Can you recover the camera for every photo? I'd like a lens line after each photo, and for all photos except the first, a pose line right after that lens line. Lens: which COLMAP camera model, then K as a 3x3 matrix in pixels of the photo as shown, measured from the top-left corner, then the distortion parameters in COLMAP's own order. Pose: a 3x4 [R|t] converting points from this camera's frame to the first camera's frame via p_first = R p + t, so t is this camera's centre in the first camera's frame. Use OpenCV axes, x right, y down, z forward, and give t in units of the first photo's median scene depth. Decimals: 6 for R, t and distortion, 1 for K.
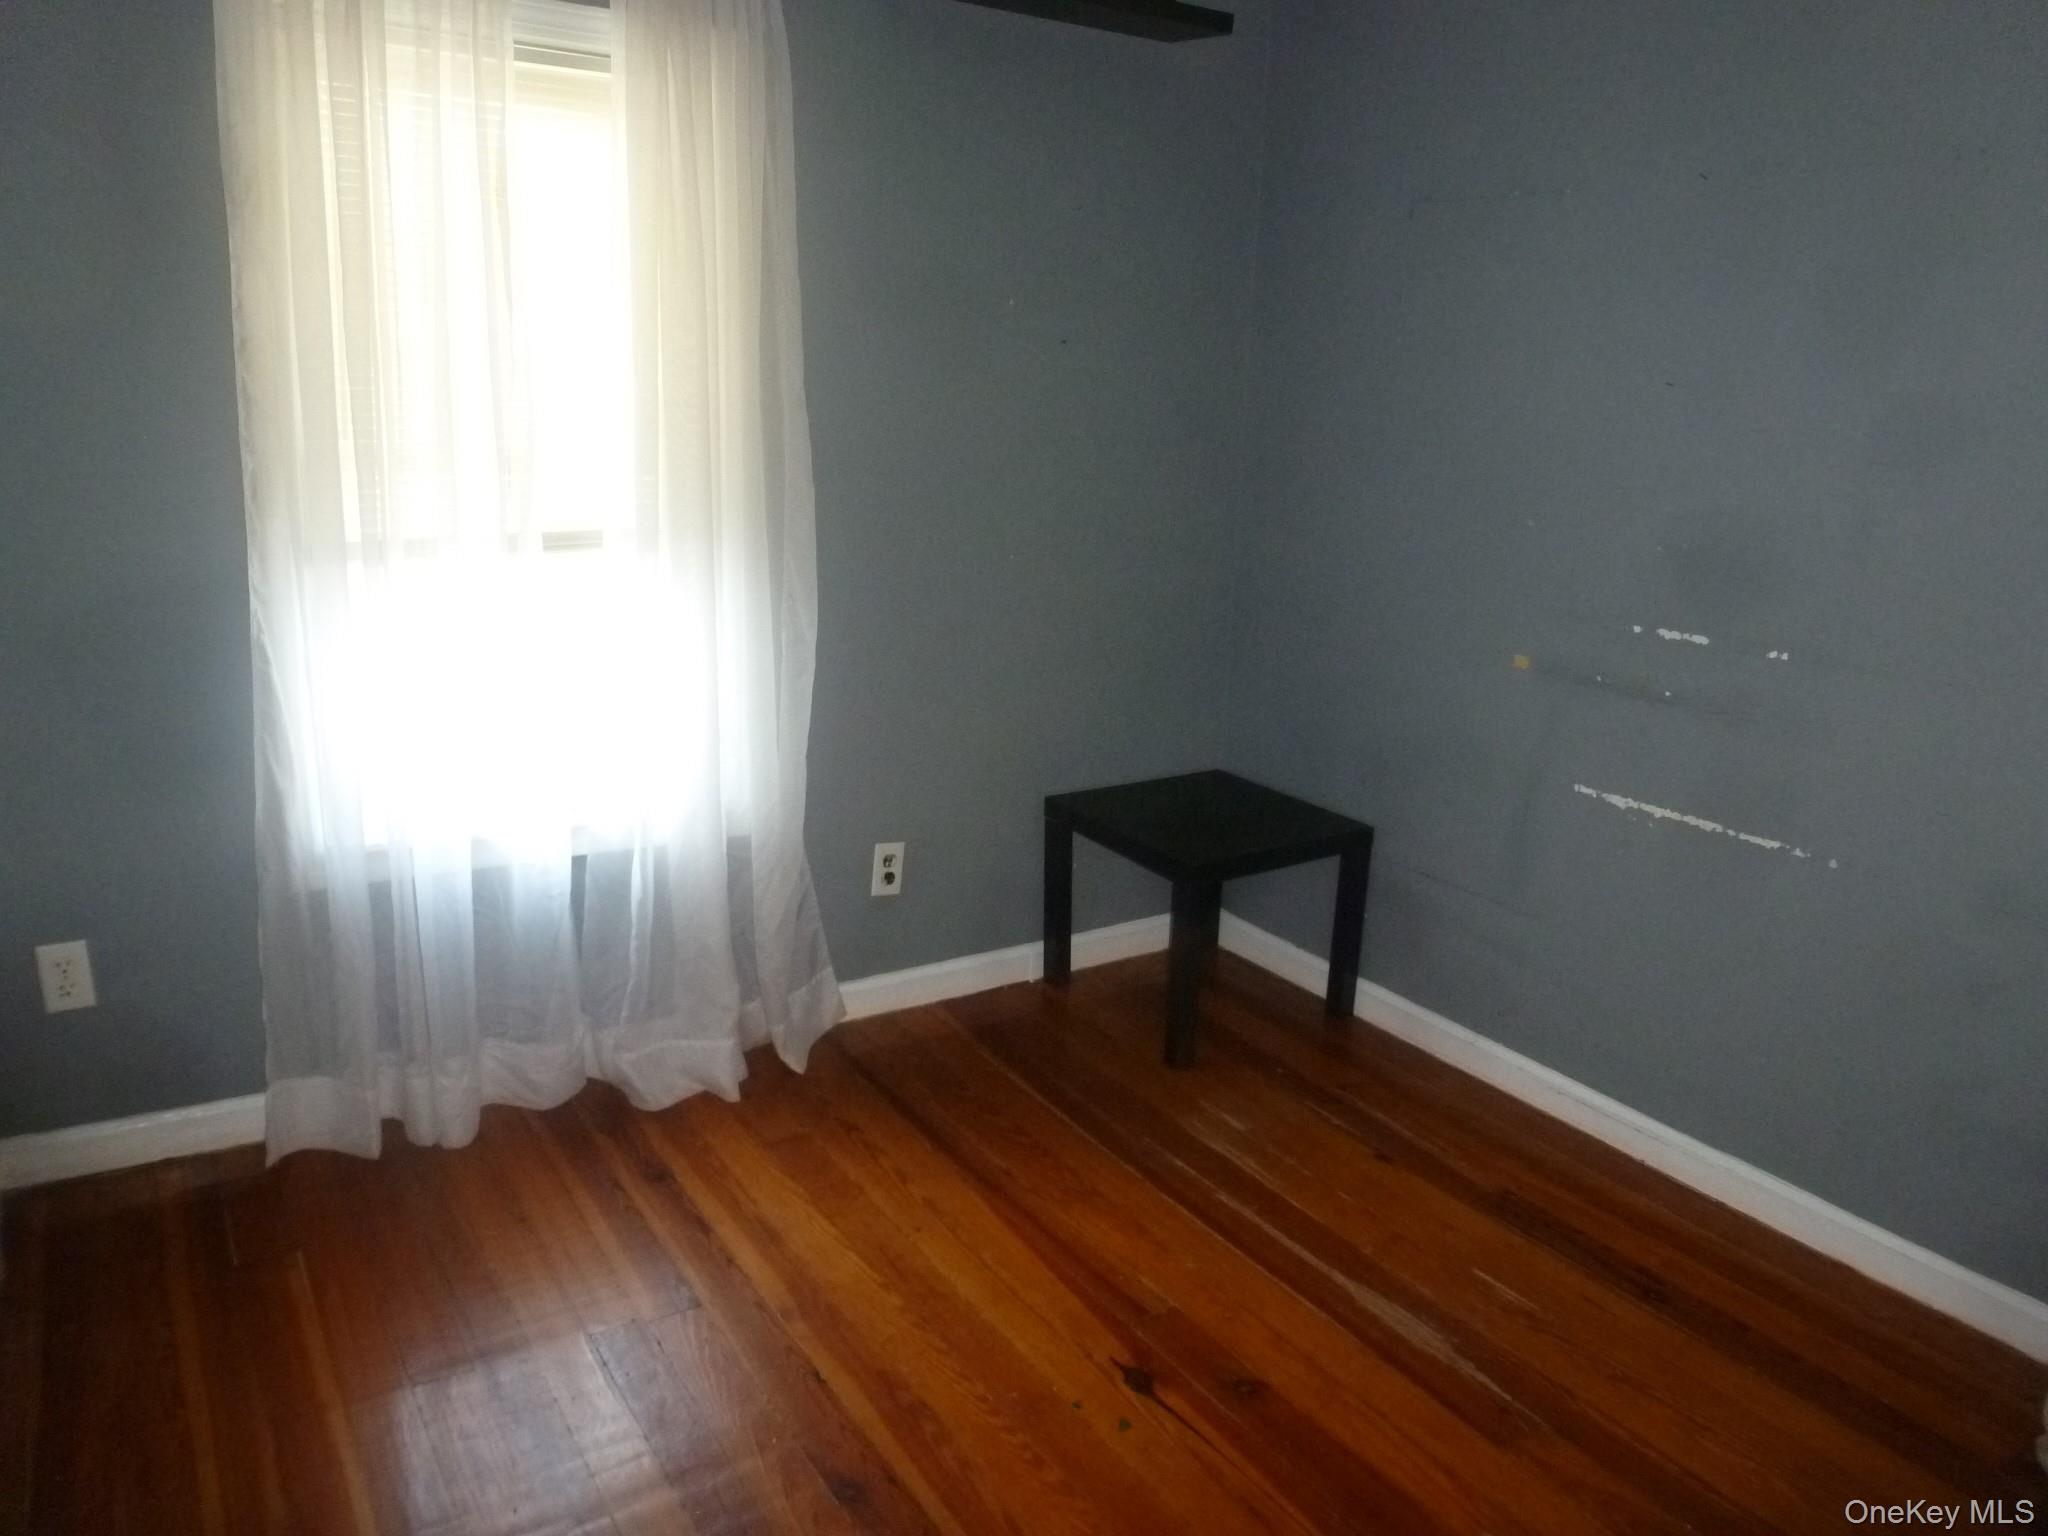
lens RADIAL K [[1422.0, 0, 1020.4], [0, 1422.0, 734.6], [0, 0, 1]] dist [-0.044957, 0.004971]
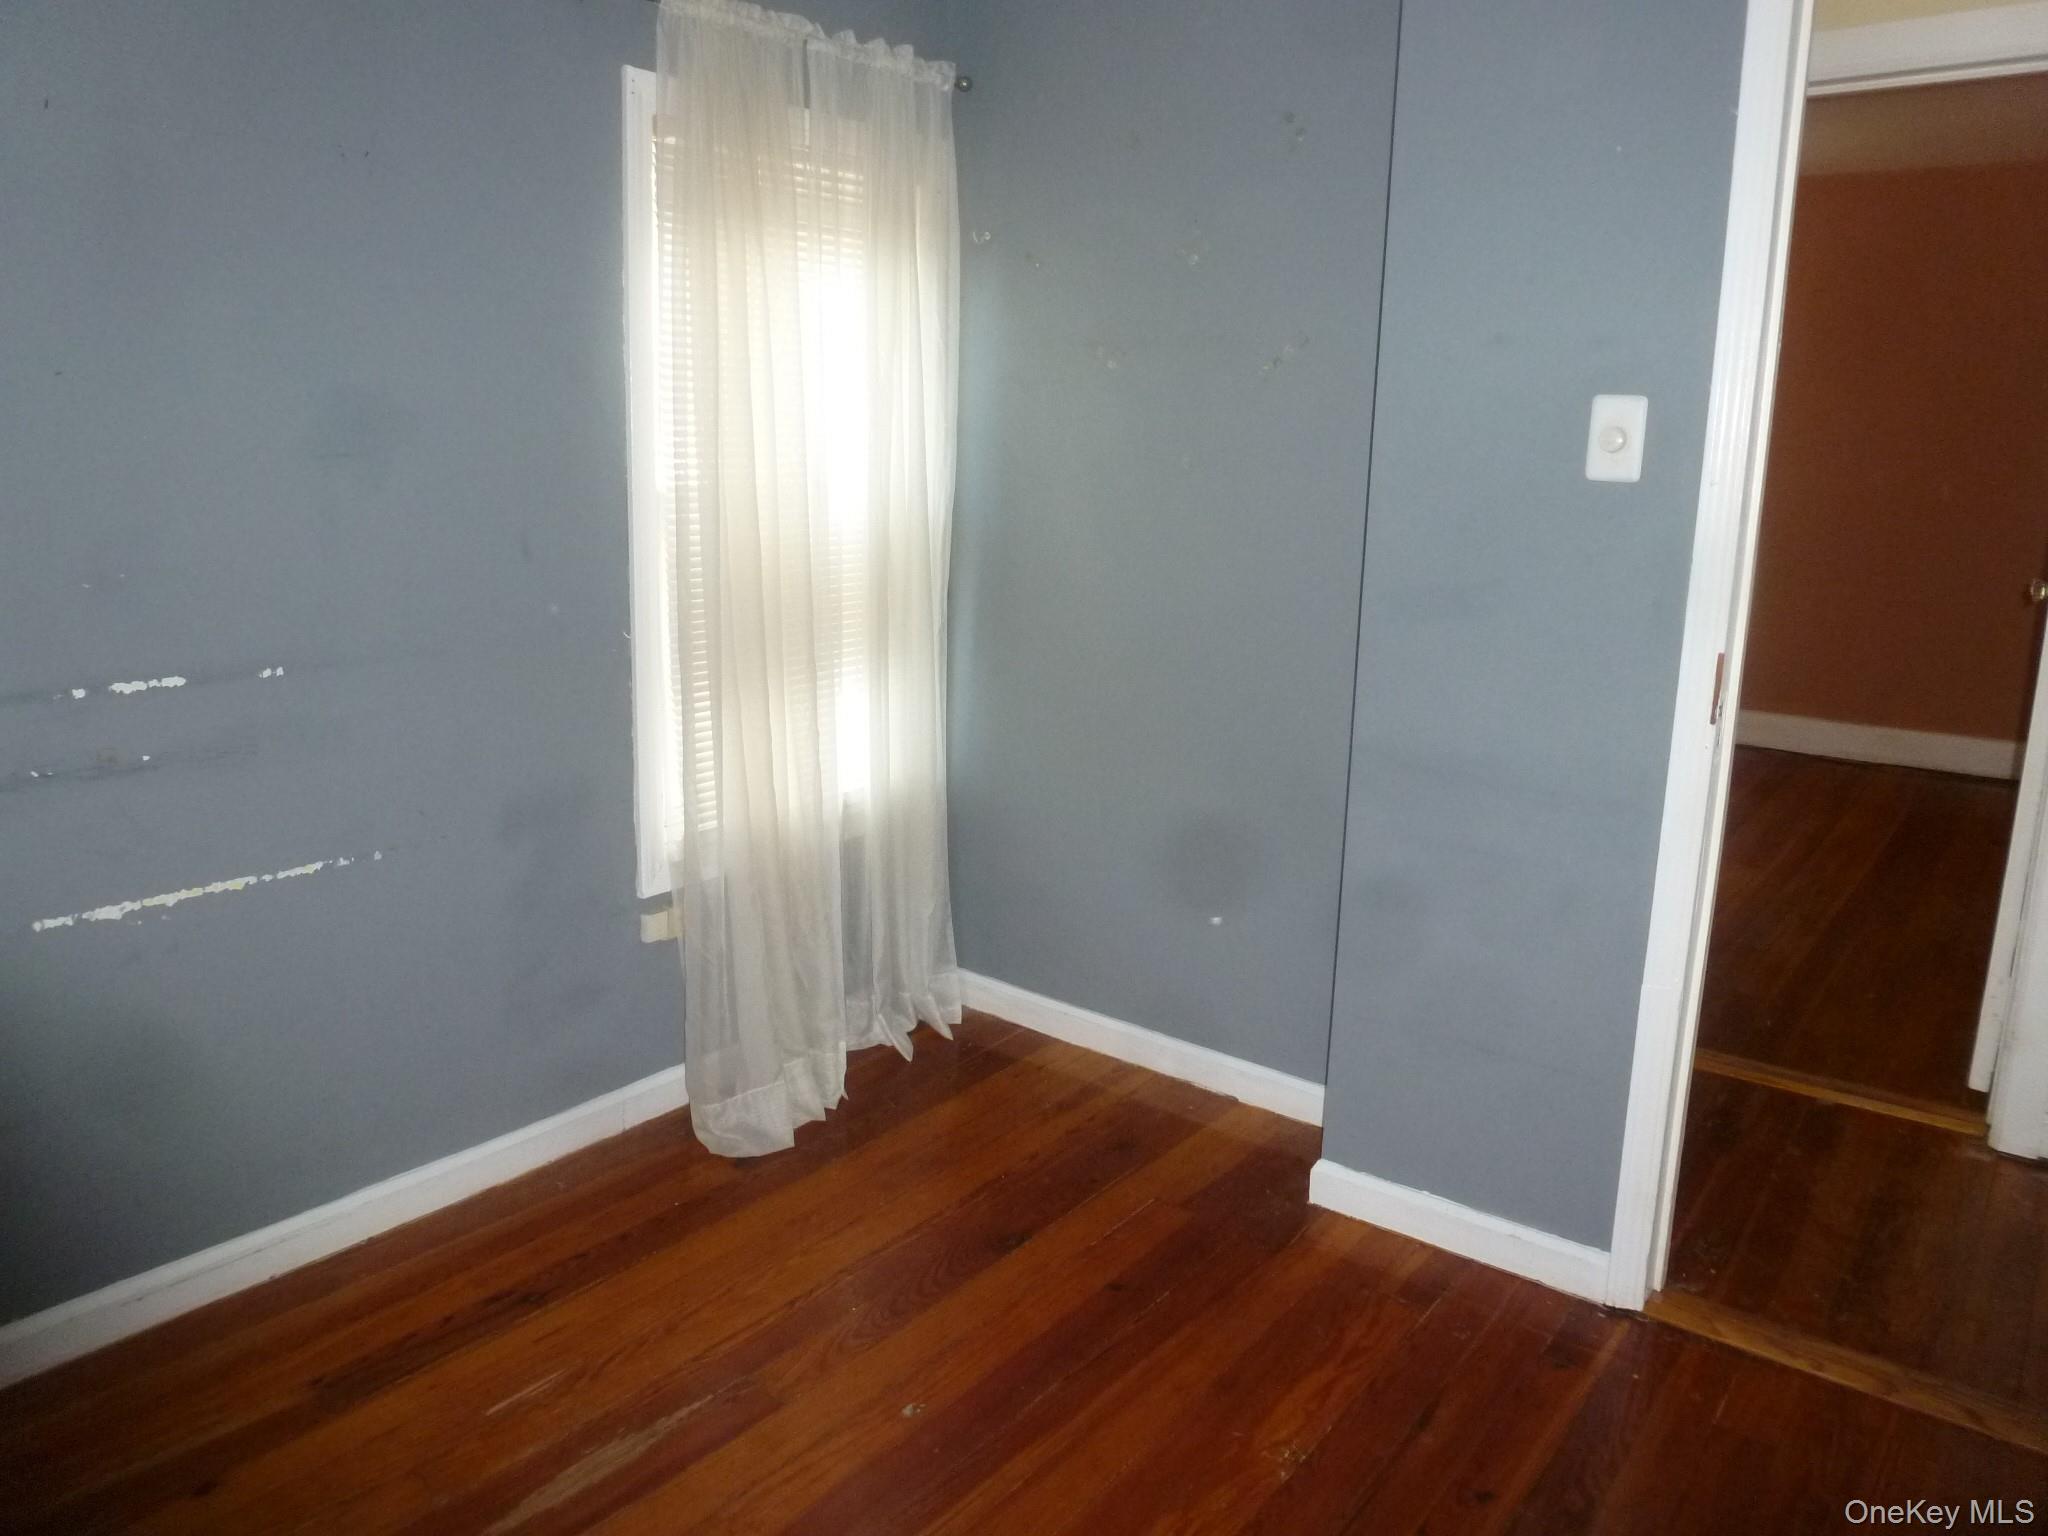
lens RADIAL K [[1422.0, 0, 1020.4], [0, 1422.0, 734.6], [0, 0, 1]] dist [-0.044957, 0.004971]
pose [[-0.294680, -0.232139, 0.926971, -0.437051], [0.201165, 0.933237, 0.297658, -0.182229], [-0.934182, 0.274188, -0.228308, 0.720323]]
